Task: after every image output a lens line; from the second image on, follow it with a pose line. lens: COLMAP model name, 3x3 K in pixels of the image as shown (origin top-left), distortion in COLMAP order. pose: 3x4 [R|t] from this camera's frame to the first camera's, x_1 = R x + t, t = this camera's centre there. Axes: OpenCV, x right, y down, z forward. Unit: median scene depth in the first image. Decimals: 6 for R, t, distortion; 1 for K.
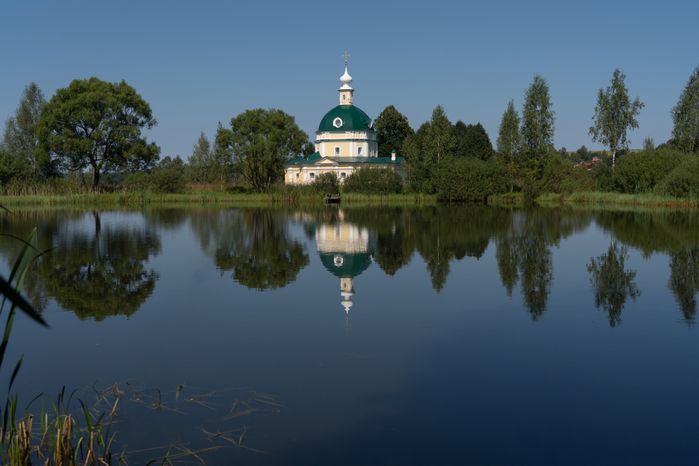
lens RADIAL K [[819.6, 0, 342.7], [0, 819.6, 227.1], [0, 0, 1]] dist [0.065126, 0.000000]
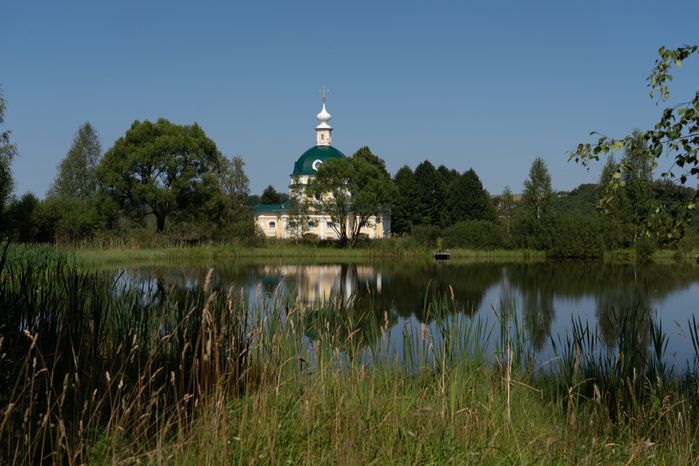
lens RADIAL K [[974.2, 0, 348.9], [0, 974.2, 210.5], [0, 0, 1]] dist [0.065689, 0.000000]
pose [[0.986278, 0.010772, 0.164742, -0.274846], [0.001167, 0.997389, -0.072206, -0.003815], [-0.165090, 0.071408, 0.983690, -0.077928]]
